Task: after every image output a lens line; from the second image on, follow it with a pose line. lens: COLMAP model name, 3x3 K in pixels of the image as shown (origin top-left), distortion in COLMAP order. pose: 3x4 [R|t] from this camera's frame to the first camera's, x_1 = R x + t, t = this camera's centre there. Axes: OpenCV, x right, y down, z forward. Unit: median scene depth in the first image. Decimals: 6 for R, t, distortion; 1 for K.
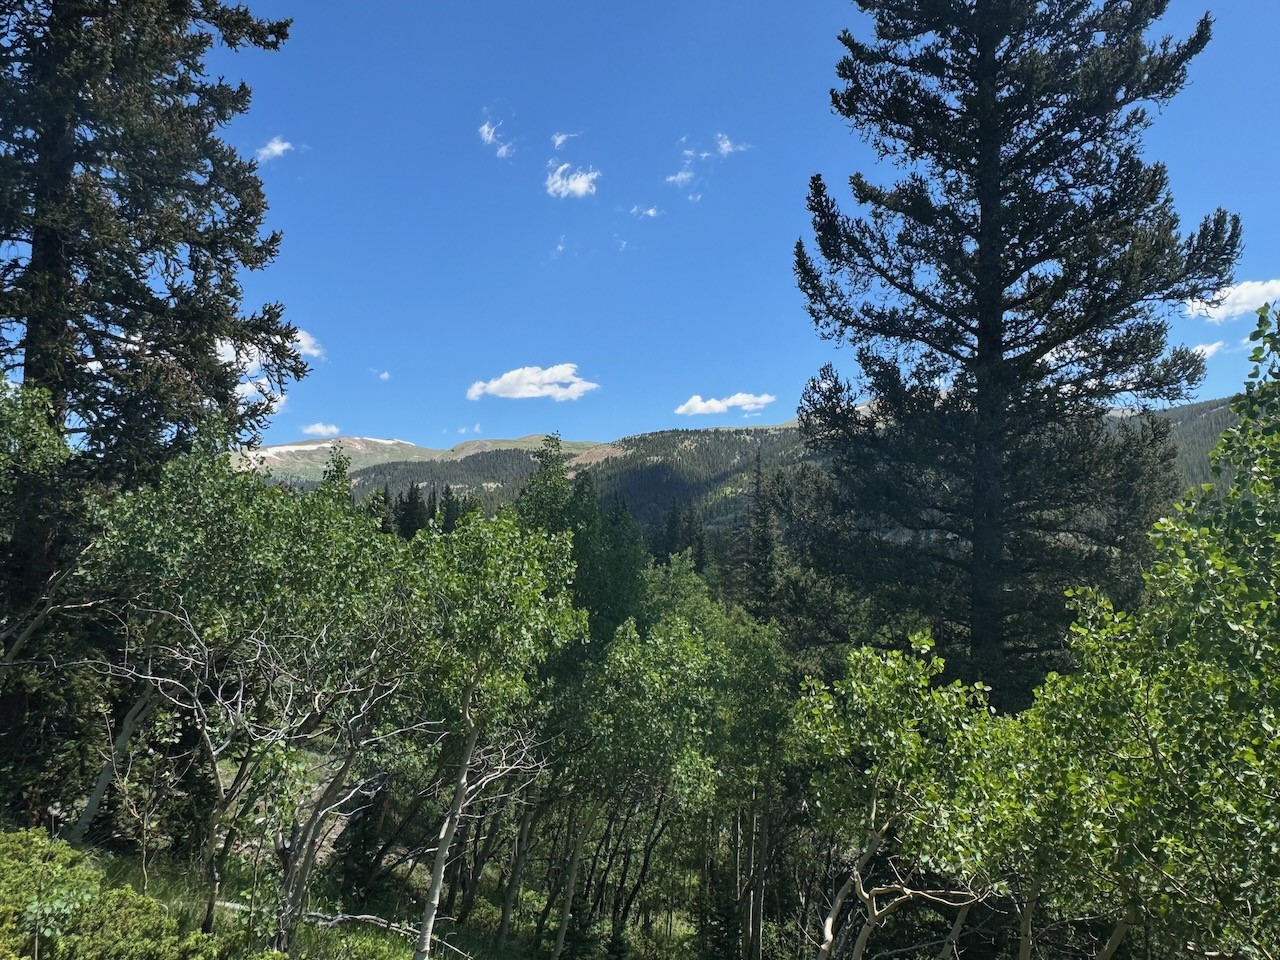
lens RADIAL K [[875.2, 0, 640.0], [0, 875.2, 480.0], [0, 0, 1]] dist [0.003885, 0.002831]
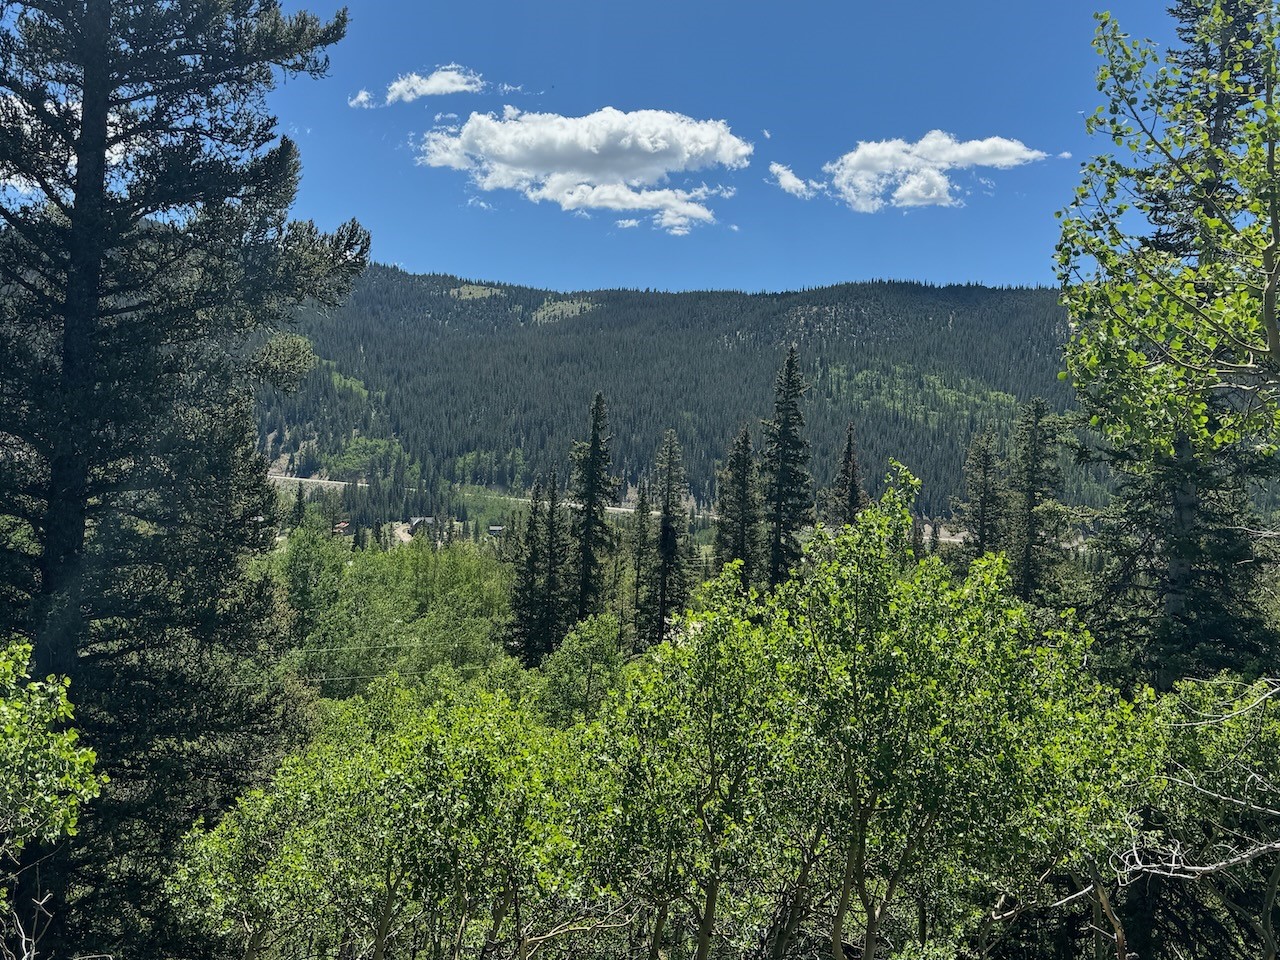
lens RADIAL K [[1138.3, 0, 688.0], [0, 1138.3, 483.9], [0, 0, 1]] dist [-0.003661, -0.009003]
pose [[0.369619, -0.007228, 0.929155, -0.337475], [-0.111761, 0.992364, 0.052179, -0.084415], [-0.922438, -0.123129, 0.365989, 0.077431]]
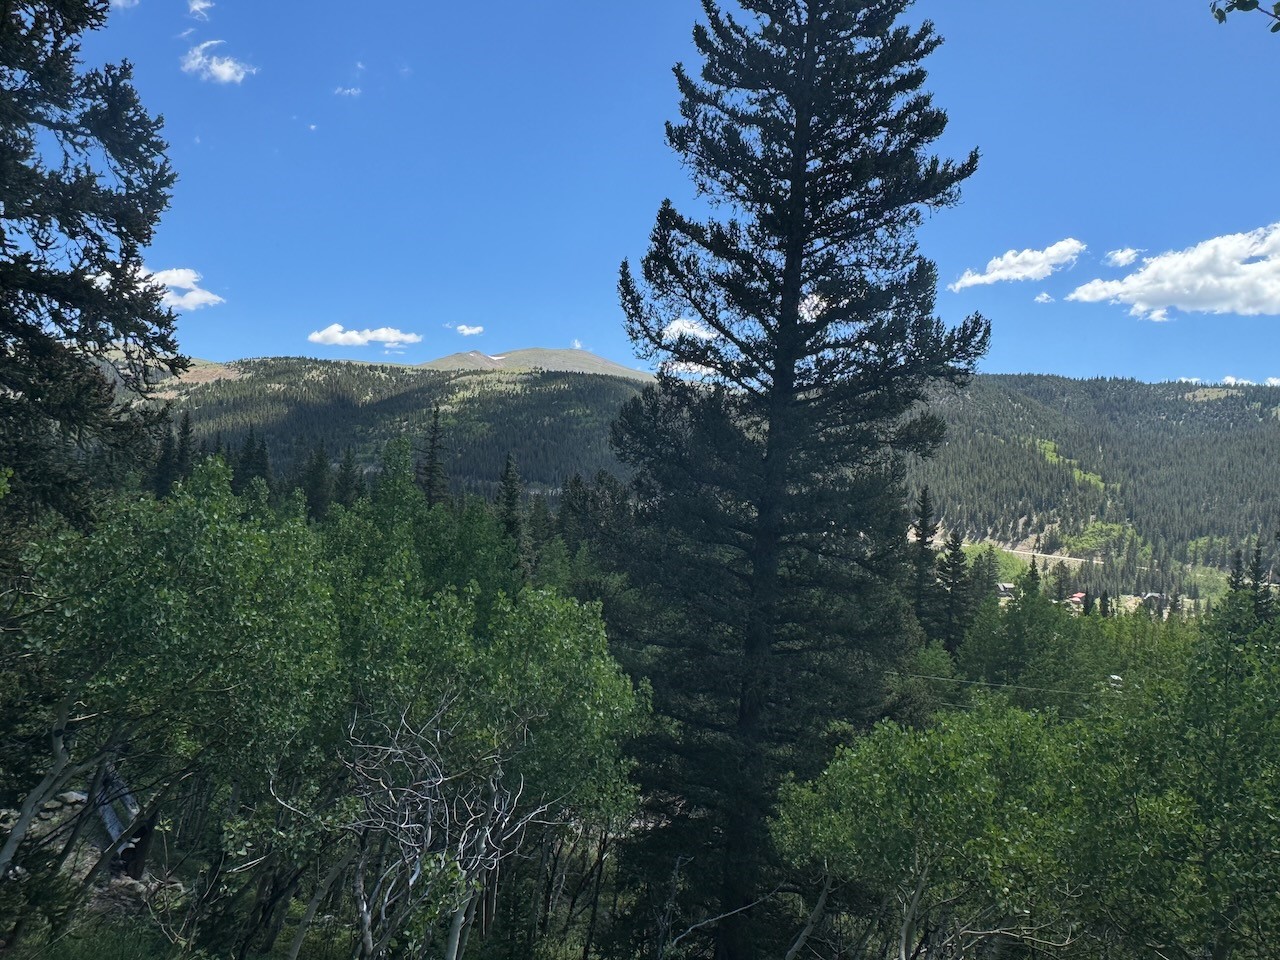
lens RADIAL K [[875.2, 0, 640.0], [0, 875.2, 480.0], [0, 0, 1]] dist [0.003885, 0.002831]
pose [[0.908515, 0.063009, 0.413075, -0.216216], [-0.089828, 0.994903, 0.045809, -0.063119], [-0.408084, -0.078724, 0.909544, 0.025141]]
